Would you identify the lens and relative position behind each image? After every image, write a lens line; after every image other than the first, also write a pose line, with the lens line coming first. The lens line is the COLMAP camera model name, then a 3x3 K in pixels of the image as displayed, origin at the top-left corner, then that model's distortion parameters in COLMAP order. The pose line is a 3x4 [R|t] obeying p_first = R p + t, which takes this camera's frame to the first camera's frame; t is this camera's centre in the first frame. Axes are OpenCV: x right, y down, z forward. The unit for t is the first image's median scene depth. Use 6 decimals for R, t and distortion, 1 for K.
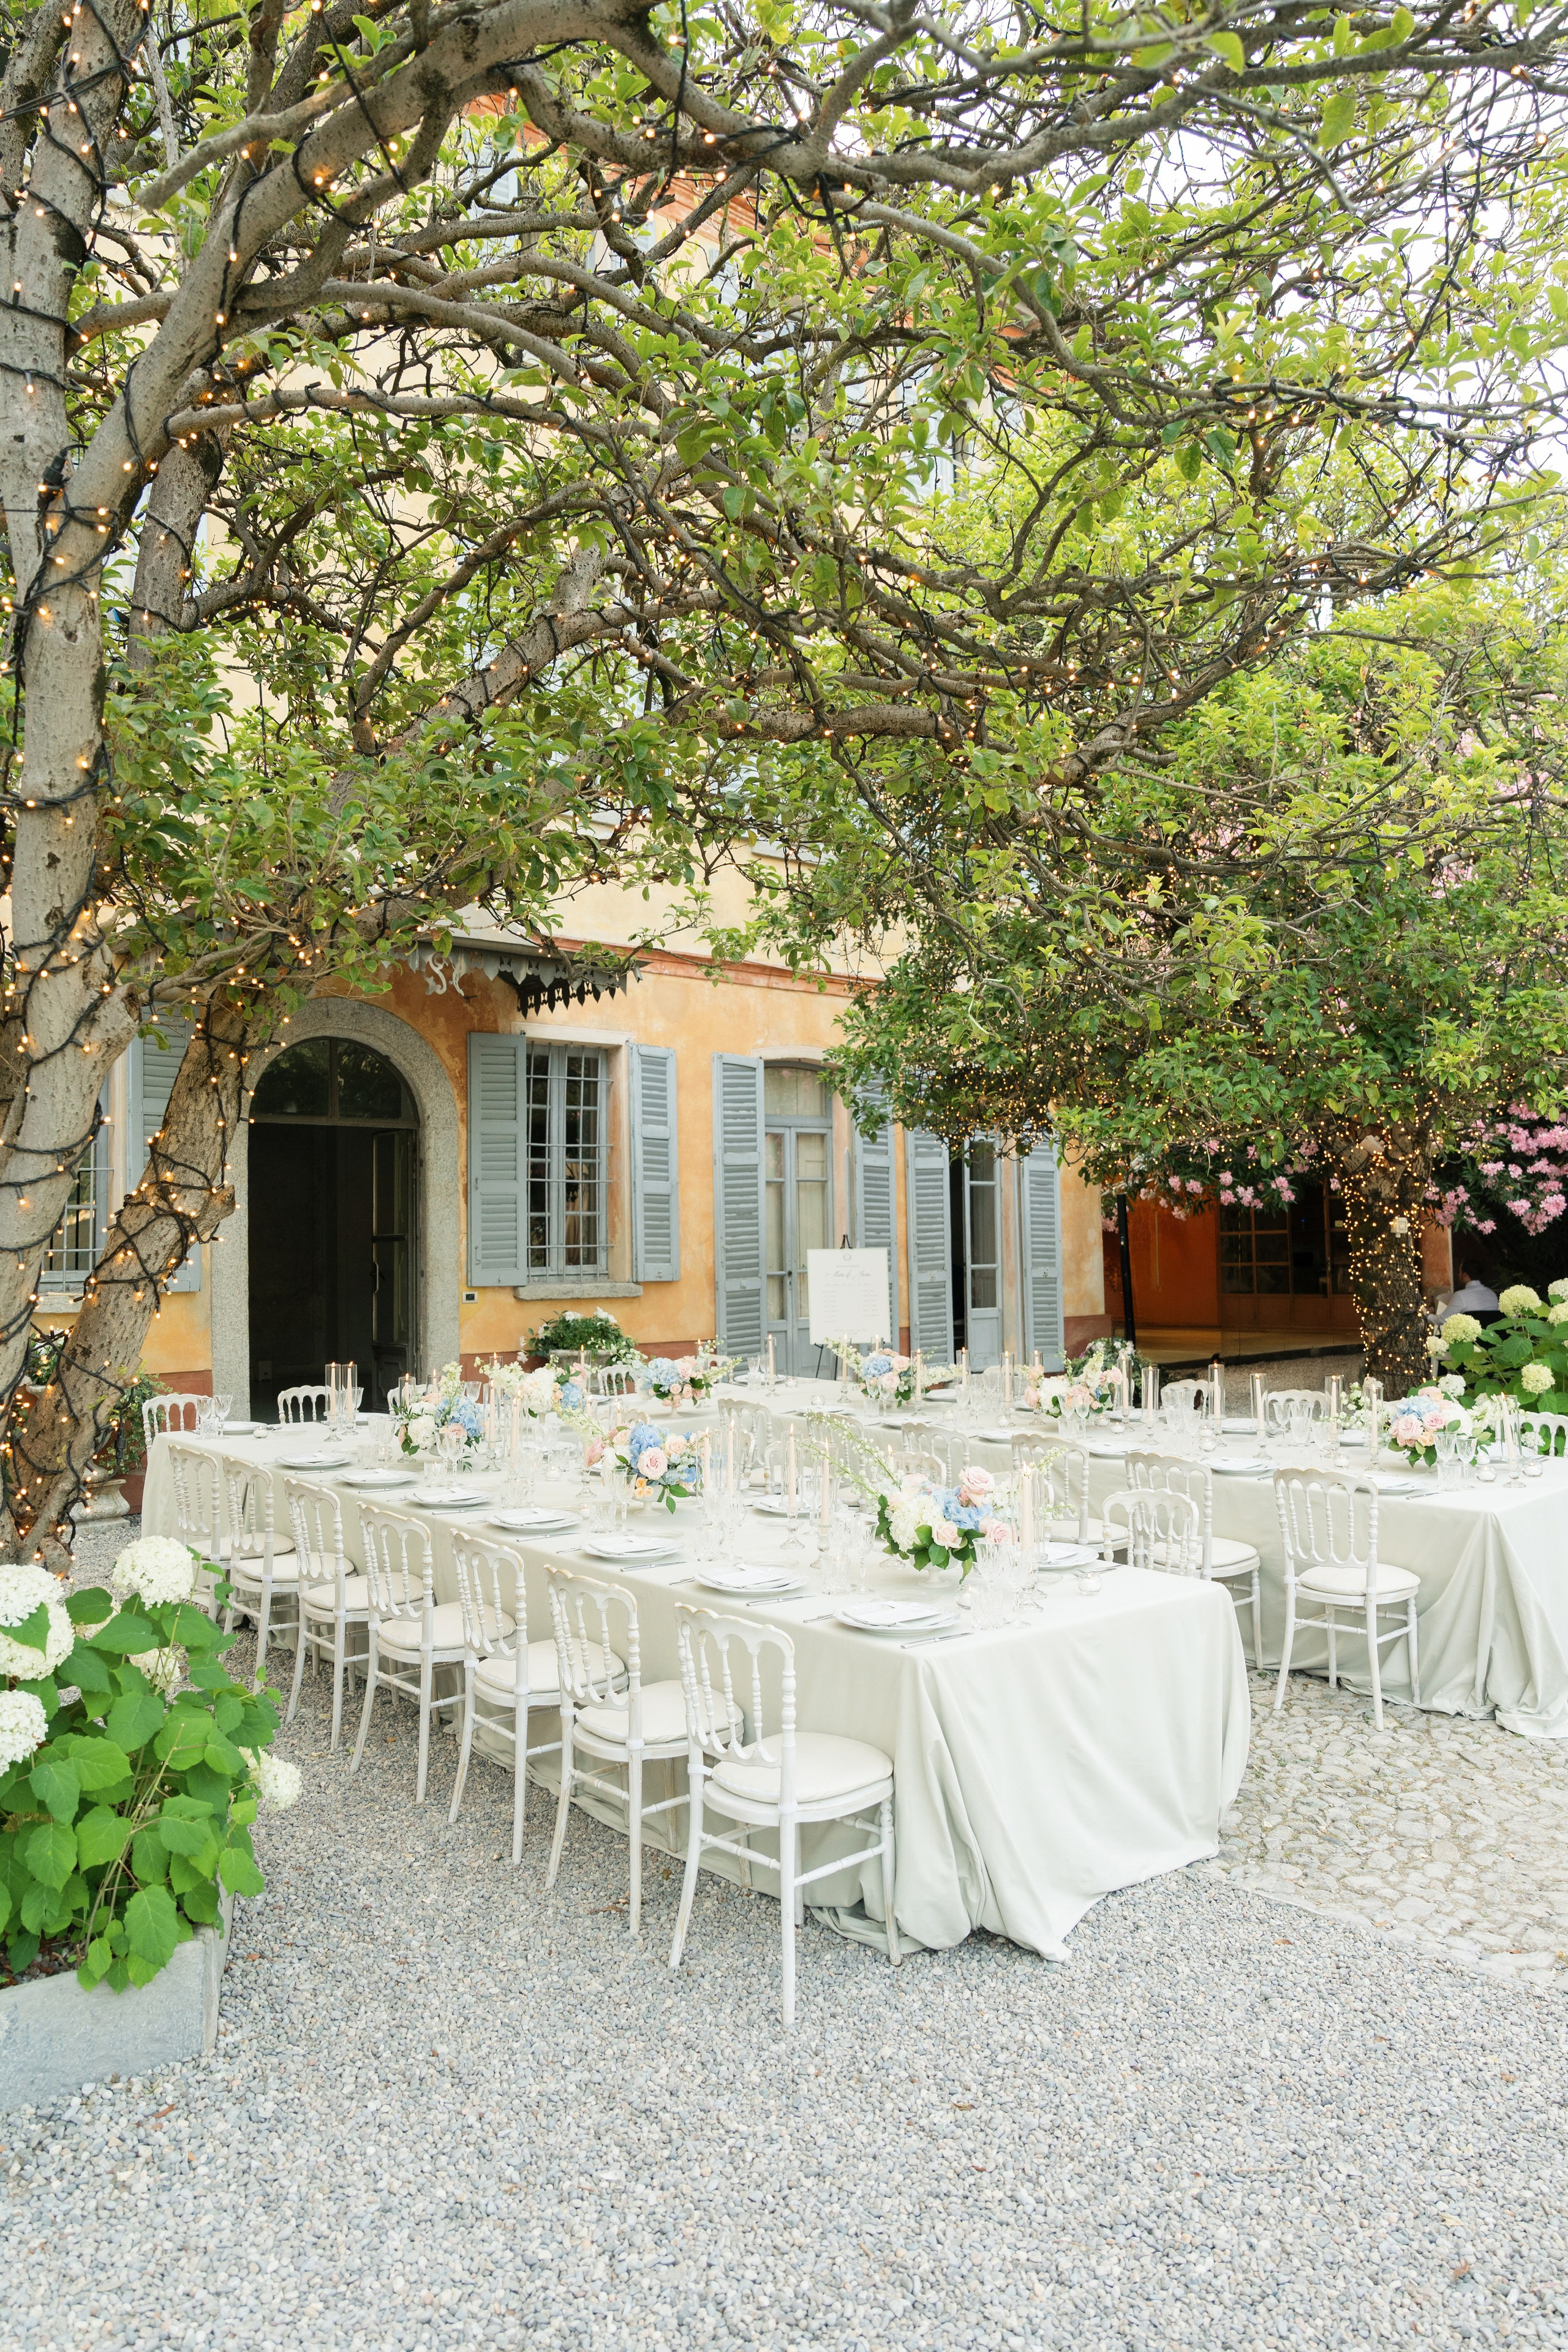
lens RADIAL K [[1619.2, 0, 784.0], [0, 1619.2, 1176.0], [0, 0, 1]] dist [0.005461, 0.001269]
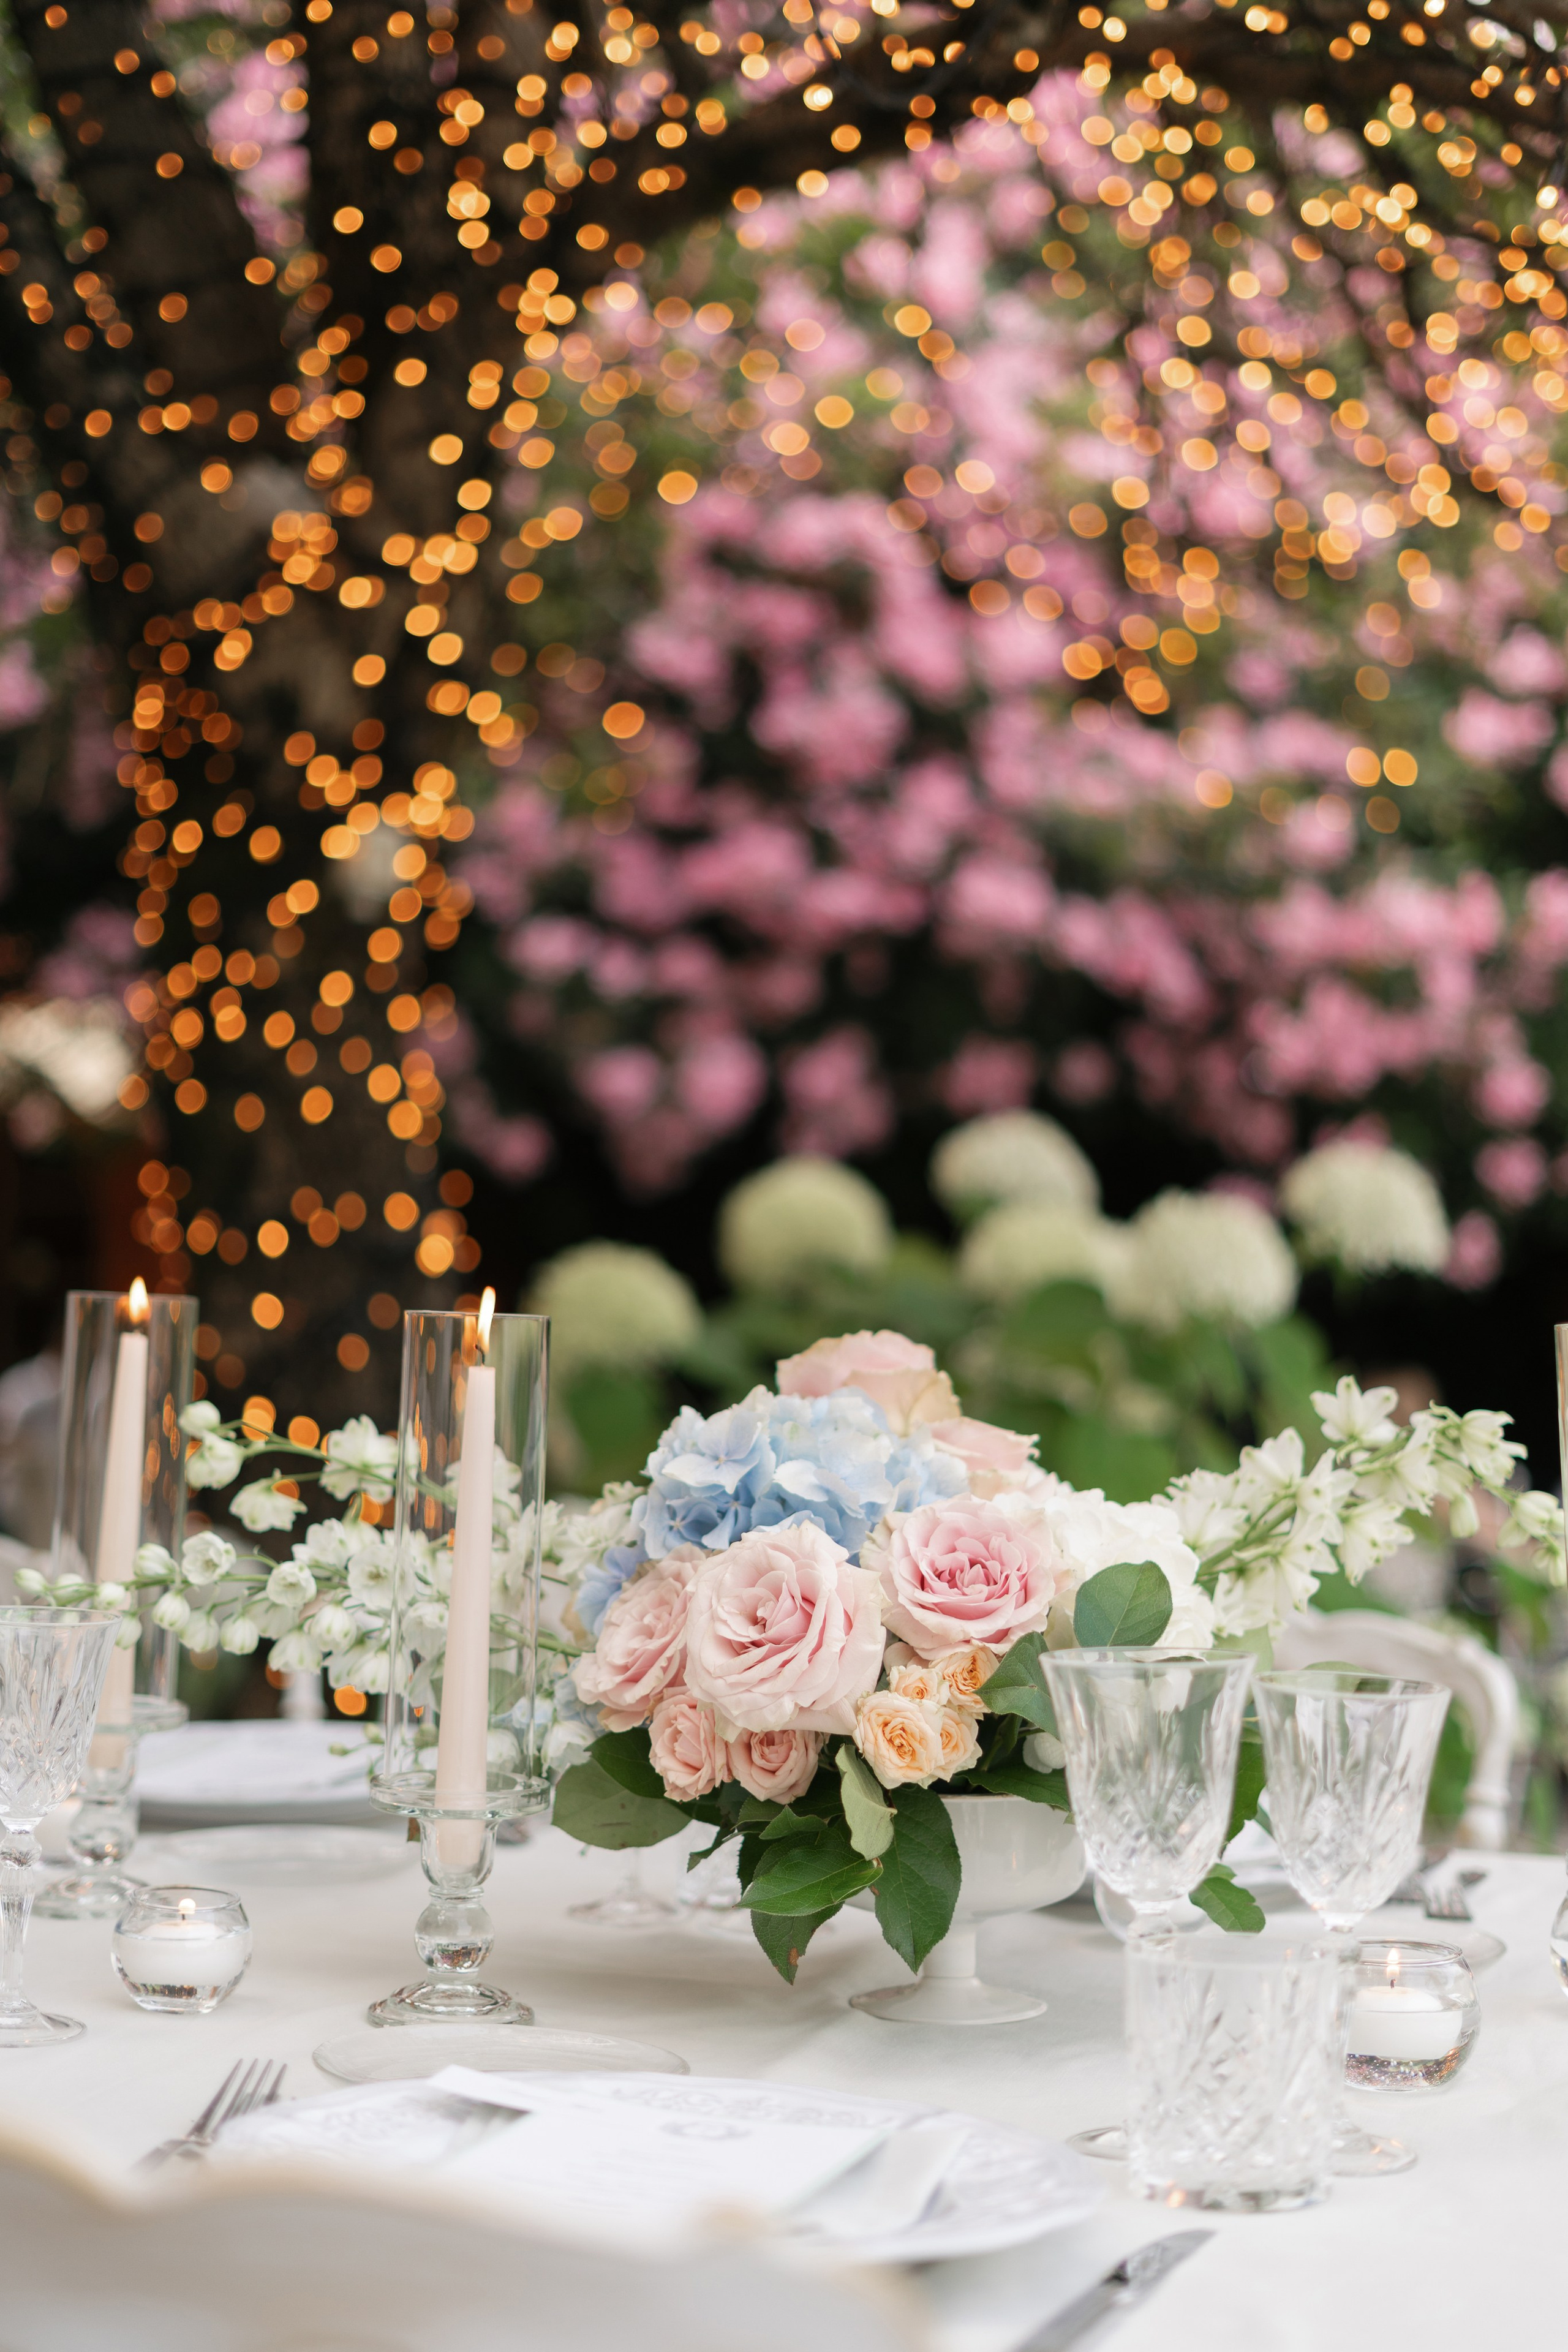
lens RADIAL K [[3380.2, 0, 885.8], [0, 3380.2, 1175.1], [0, 0, 1]] dist [0.172907, 0.009525]
pose [[0.832289, 0.079059, 0.548676, 0.136990], [-0.055603, 0.996692, -0.059270, 0.073122], [-0.551547, 0.018822, 0.833932, 0.423745]]
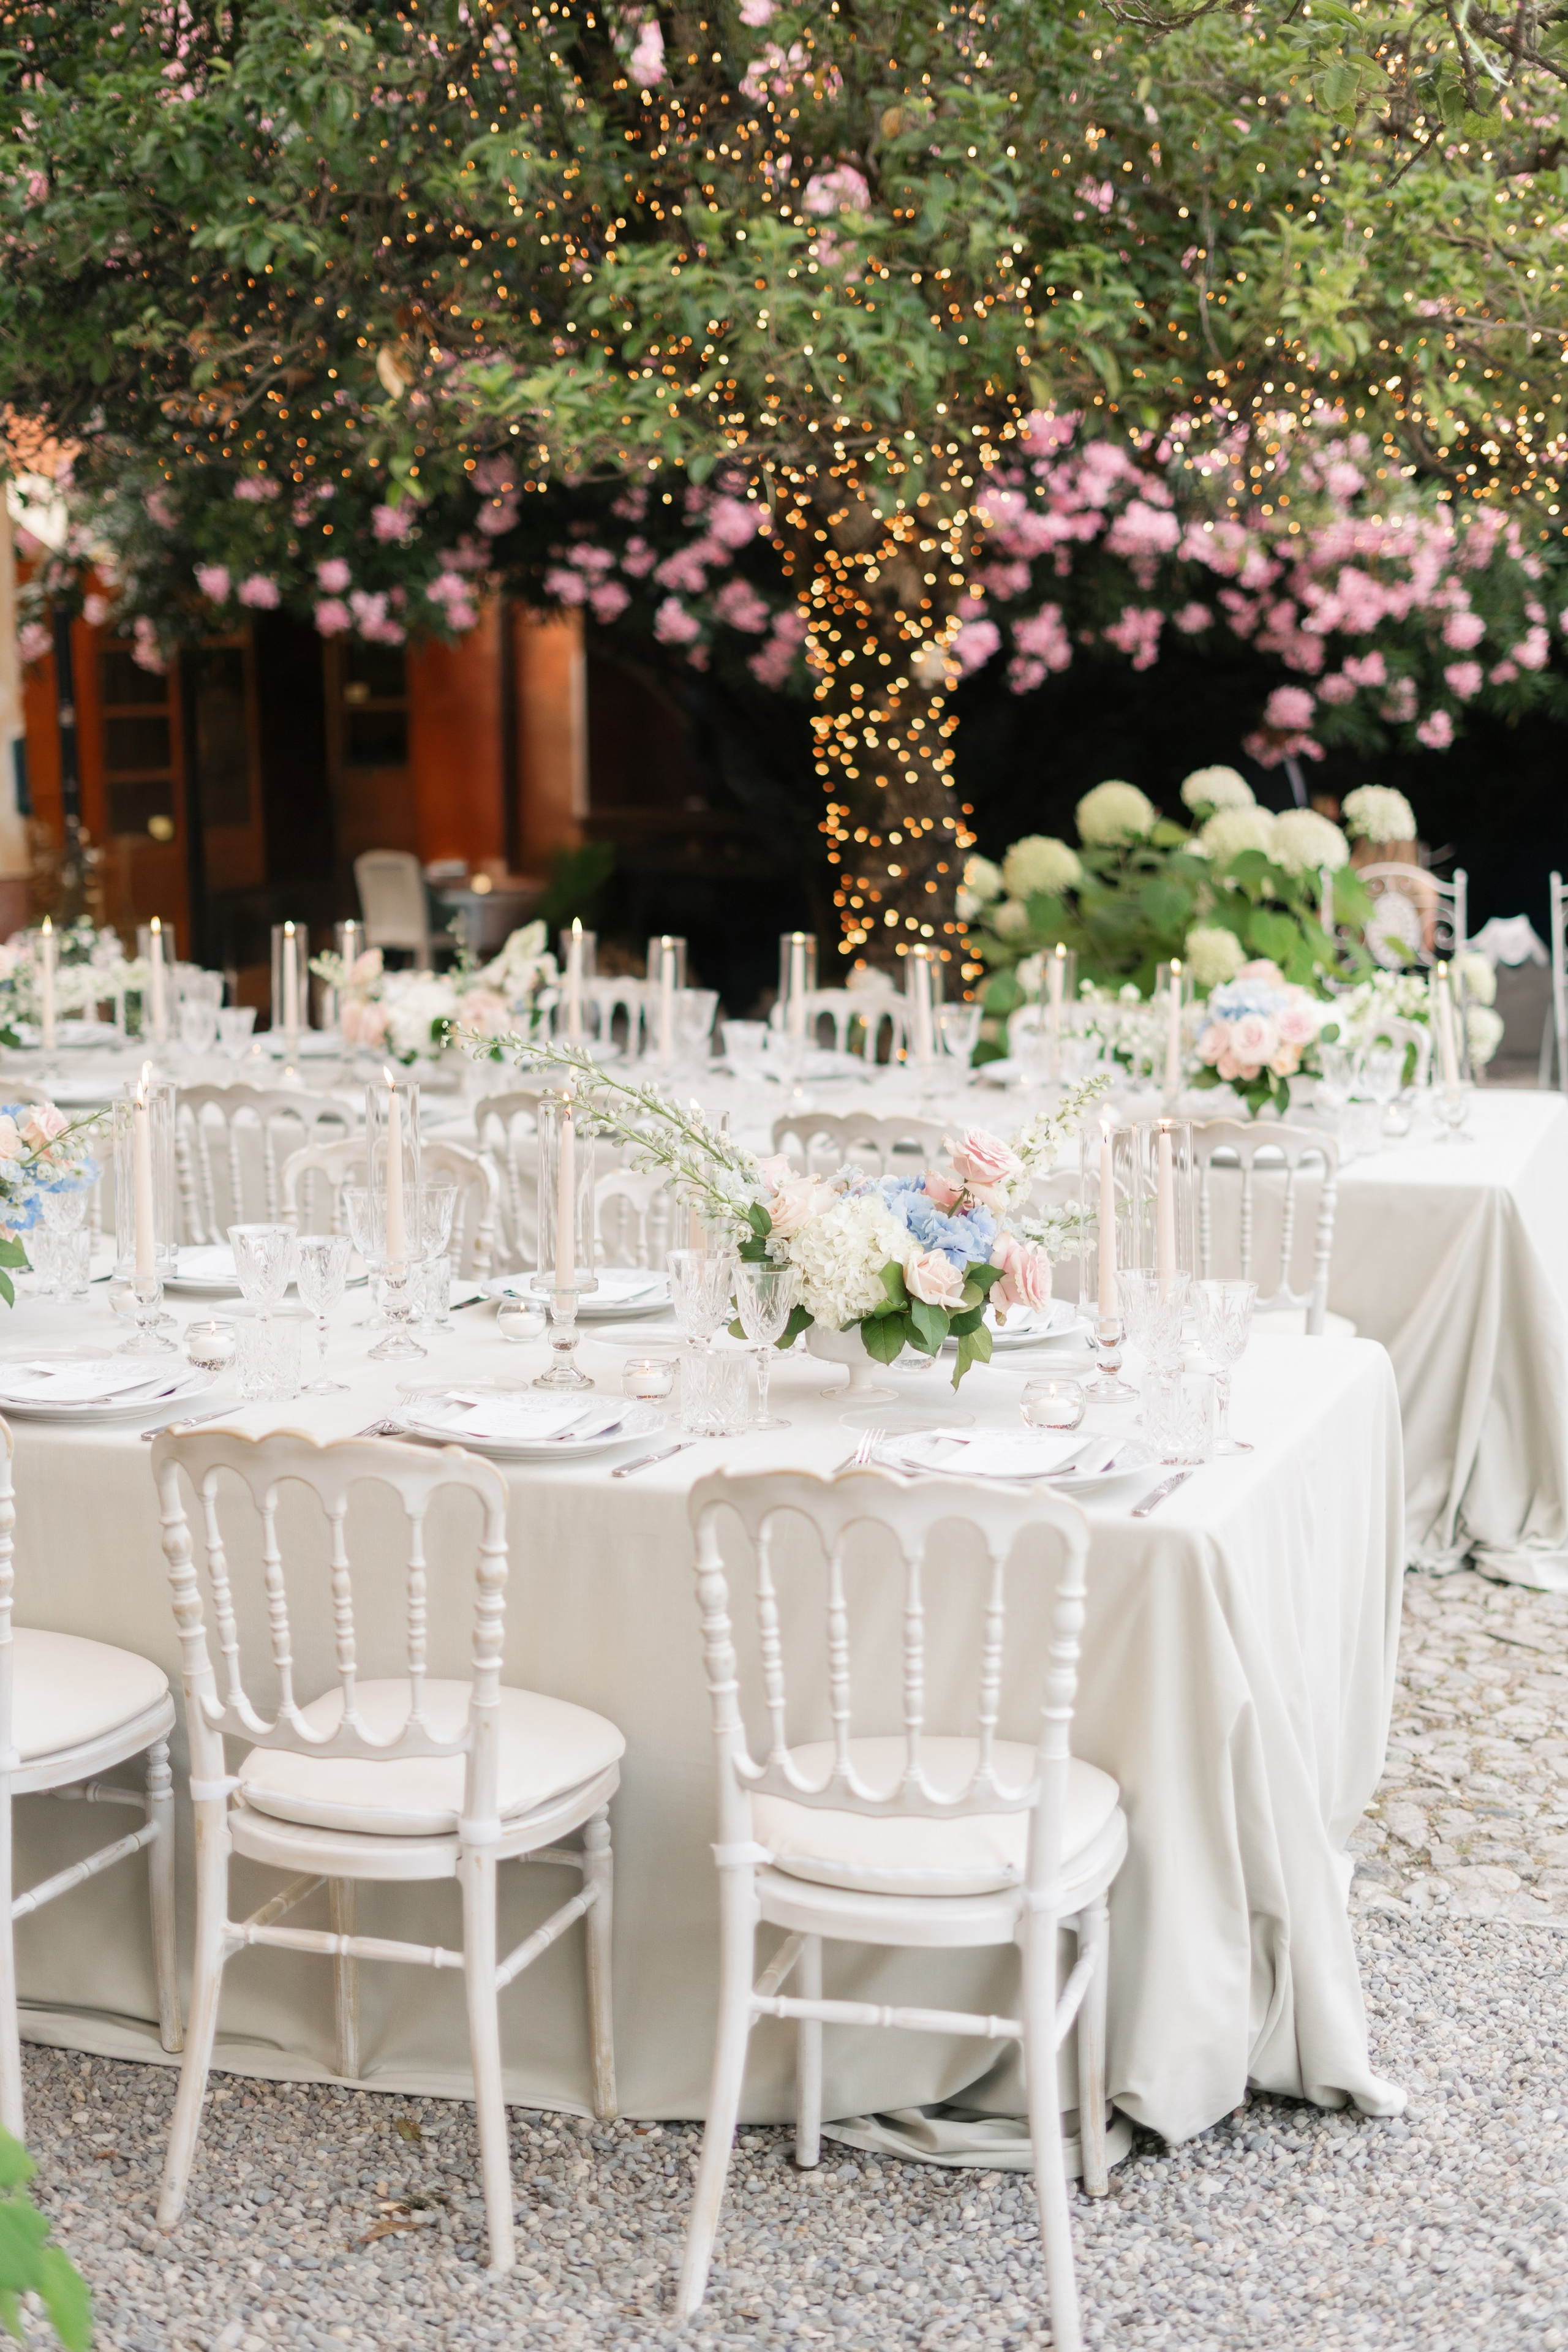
lens RADIAL K [[3407.8, 0, 784.0], [0, 3407.8, 1176.0], [0, 0, 1]] dist [-0.092489, 0.016237]
pose [[0.846492, -0.054797, 0.529574, -0.161650], [-0.031817, 0.987705, 0.153060, 0.020869], [-0.531450, -0.146413, 0.834341, 0.099692]]
